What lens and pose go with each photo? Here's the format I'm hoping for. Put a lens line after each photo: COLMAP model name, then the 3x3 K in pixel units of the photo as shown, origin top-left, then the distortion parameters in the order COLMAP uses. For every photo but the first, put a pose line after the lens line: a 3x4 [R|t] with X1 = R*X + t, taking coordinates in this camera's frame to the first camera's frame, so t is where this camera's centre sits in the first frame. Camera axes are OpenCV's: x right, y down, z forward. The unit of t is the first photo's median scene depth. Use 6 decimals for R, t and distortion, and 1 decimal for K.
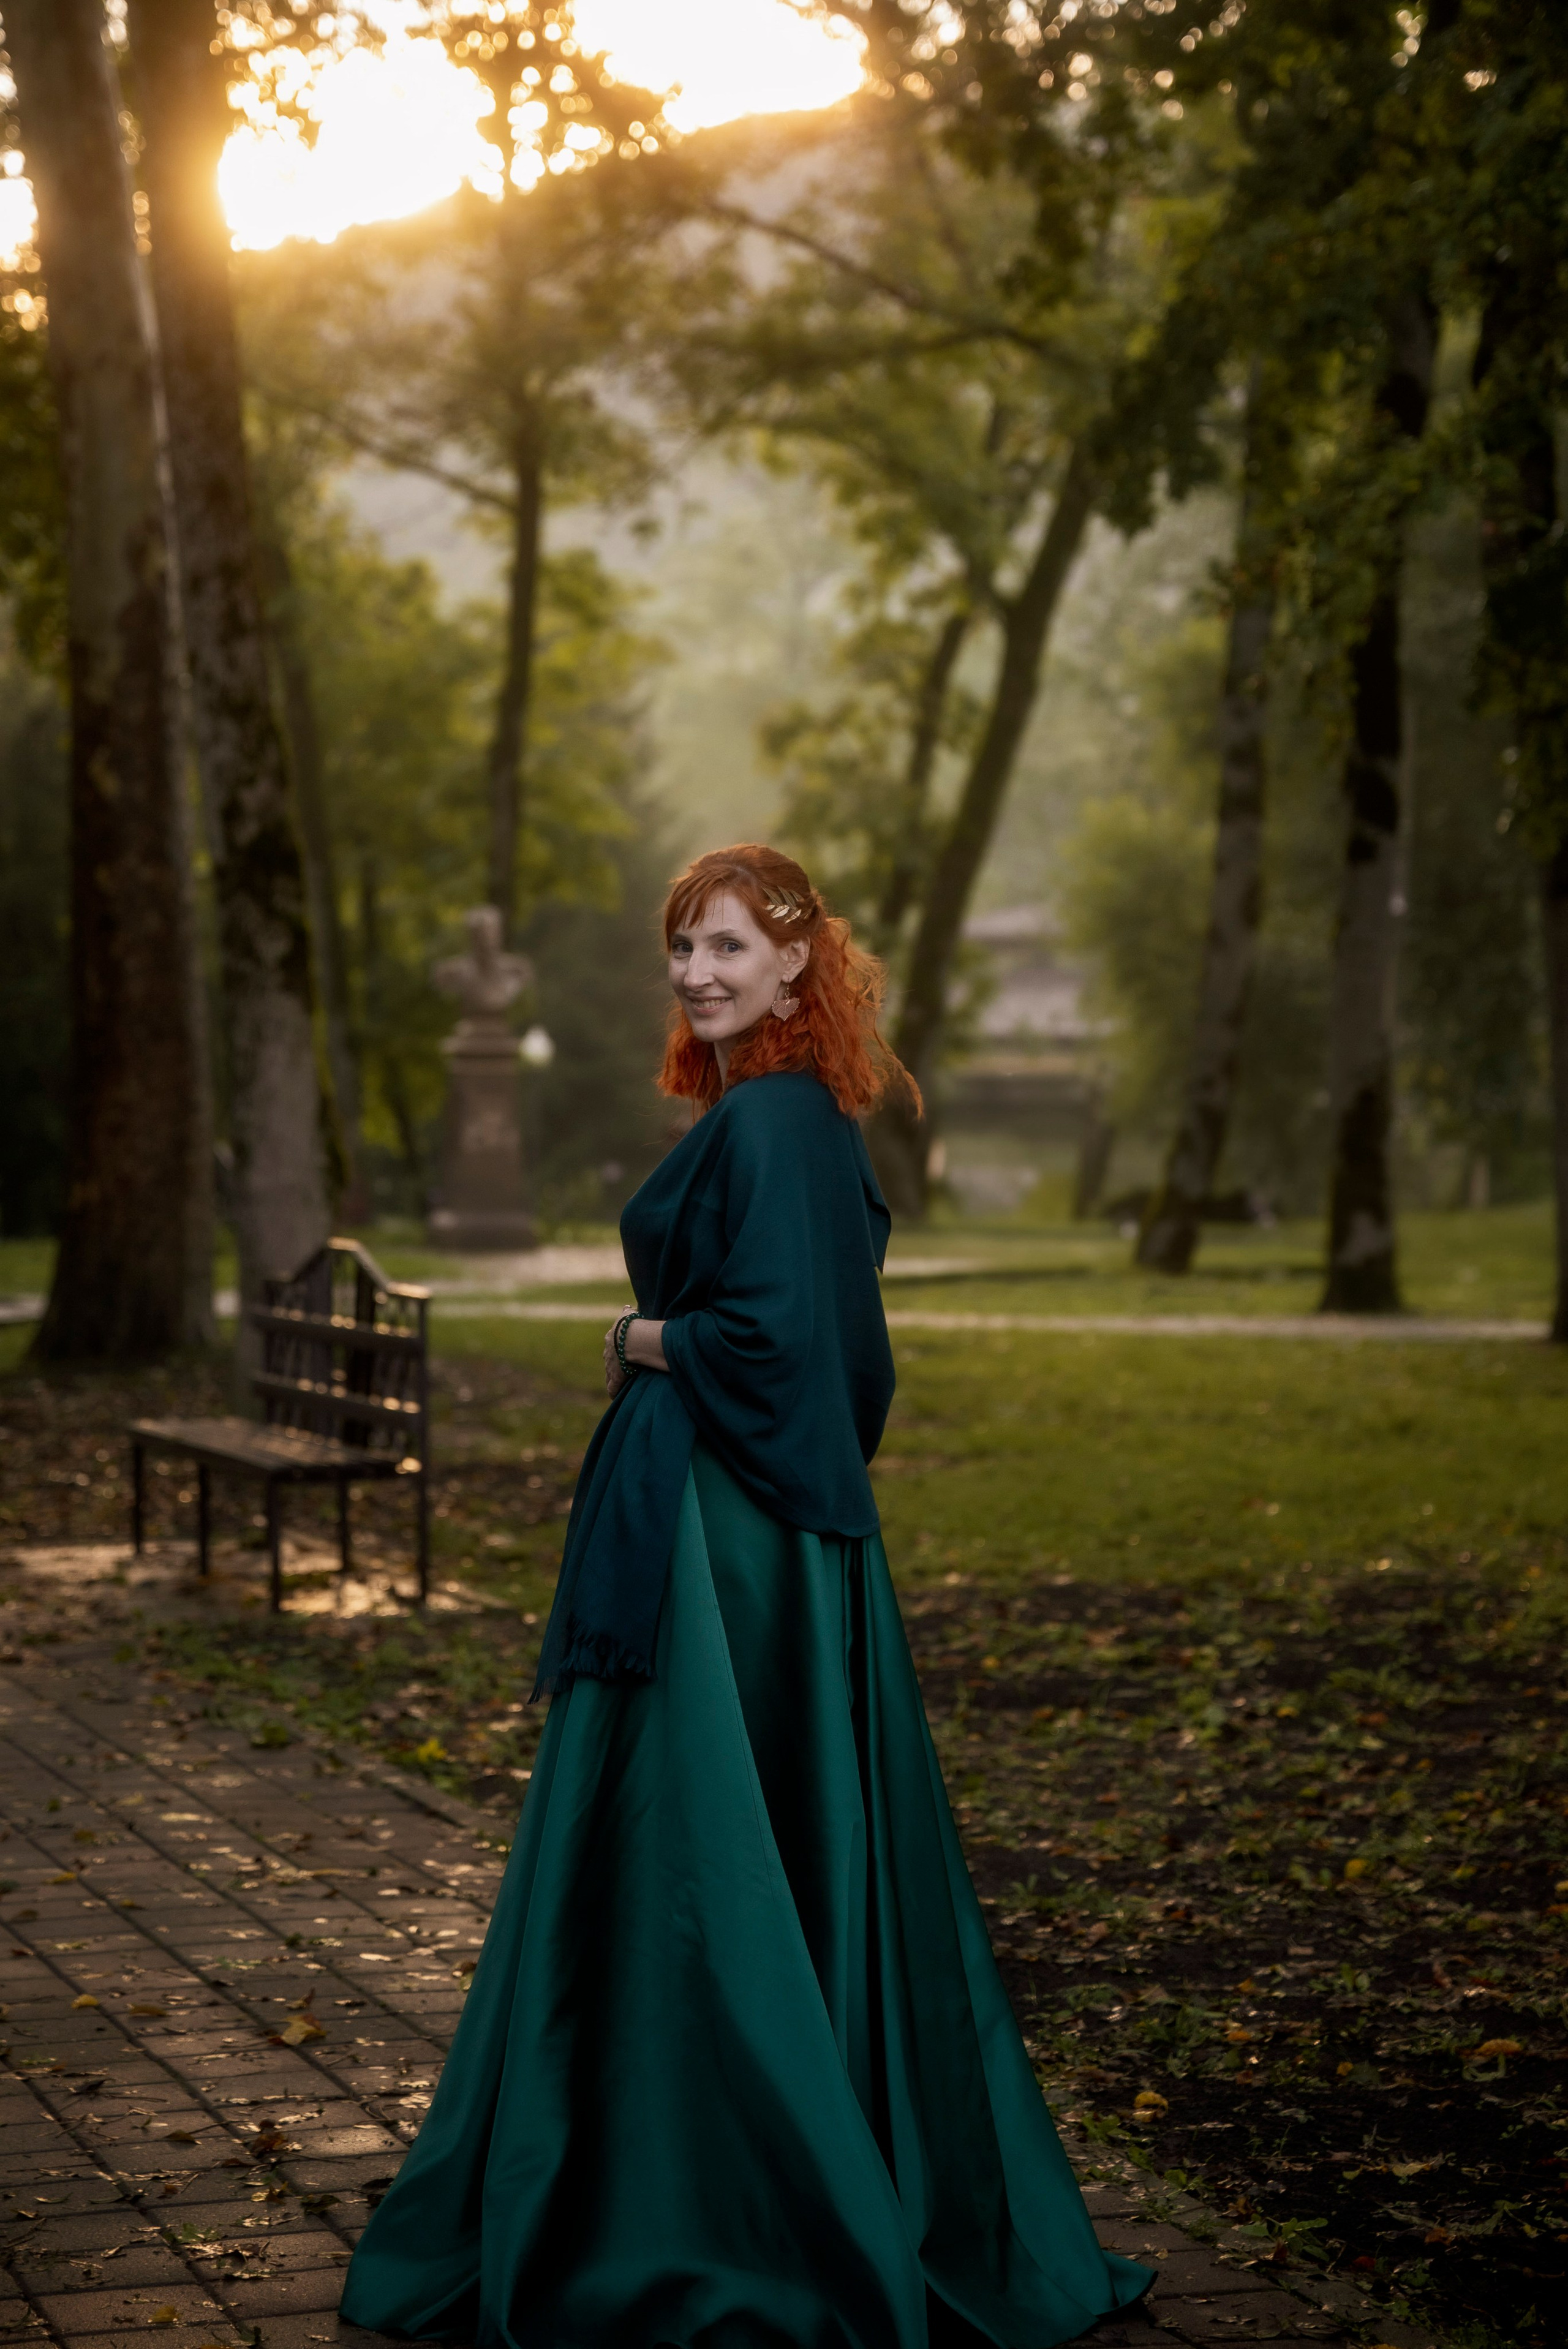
lens RADIAL K [[5547.9, 0, 752.6], [0, 5547.9, 958.4], [0, 0, 1]] dist [0.619036, 0.000000]
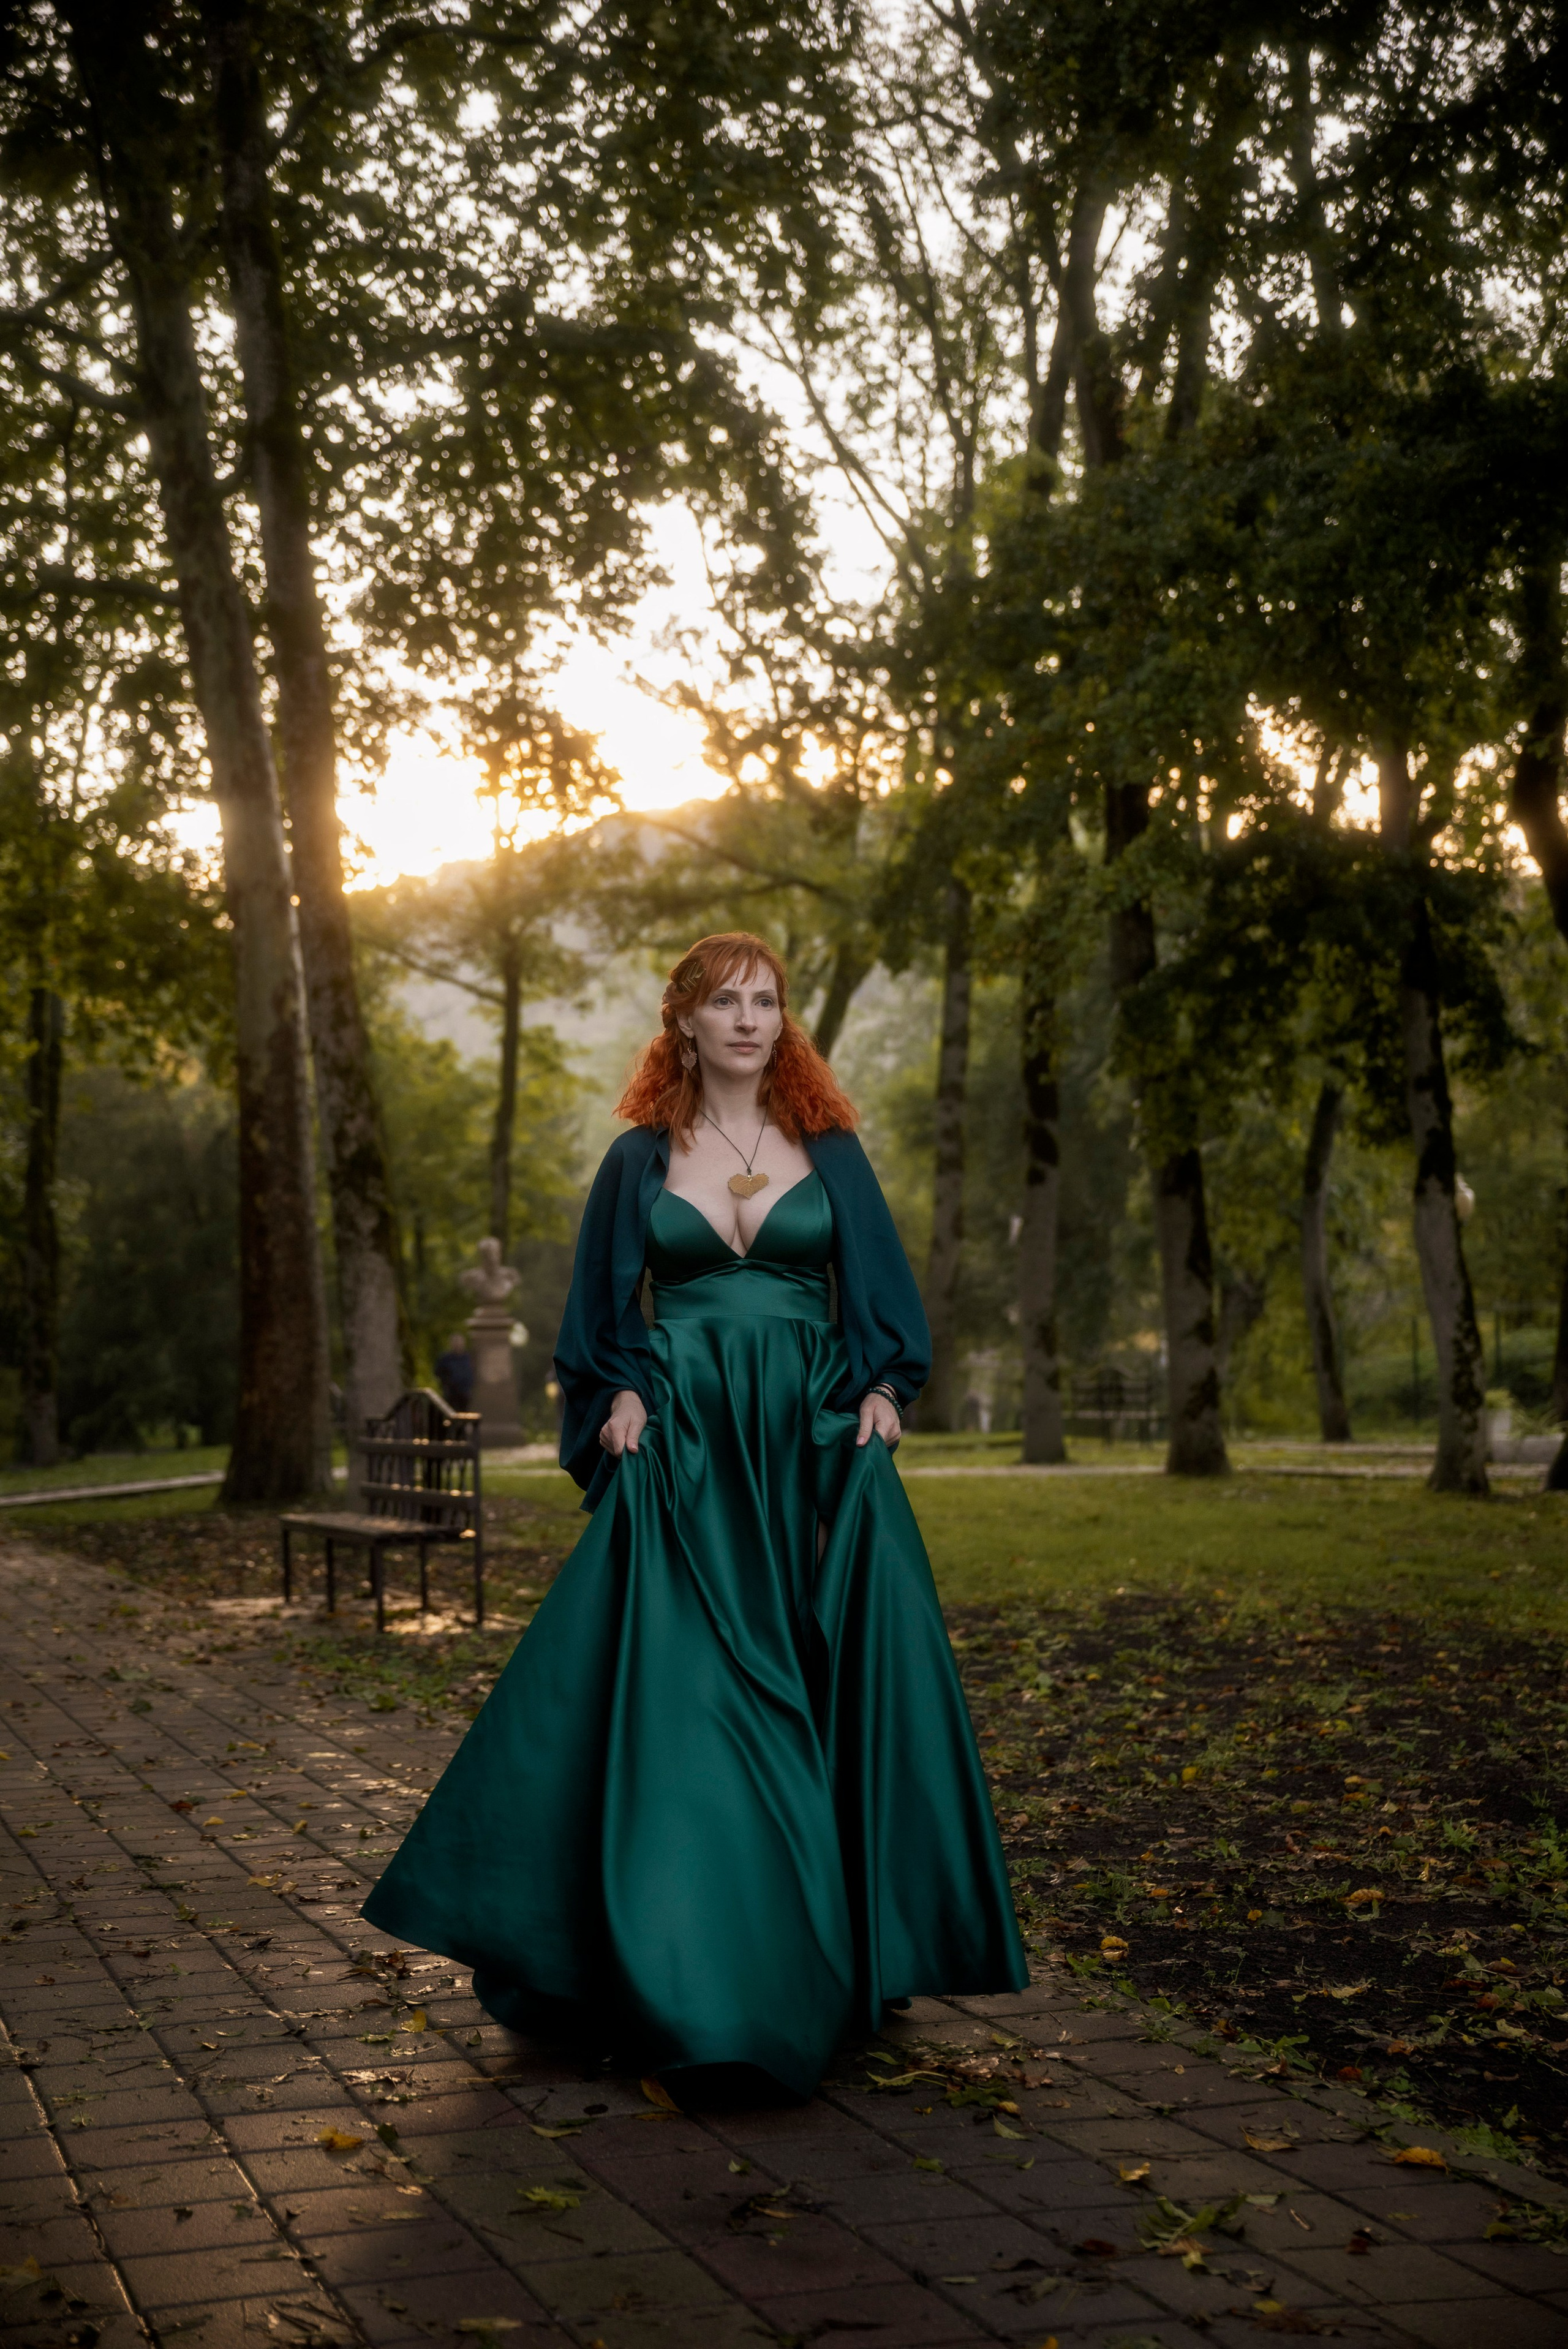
lens RADIAL K [[3065.0, 0, 661.1], [0, 3065.0, 1207.1], [0, 0, 1]] dist [0.156196, 0.000000]
pose [[0.999774, -0.016430, 0.013479, -0.019503], [0.016935, 0.999125, -0.038255, 0.035646], [-0.012839, 0.038474, 0.999177, 0.179863]]
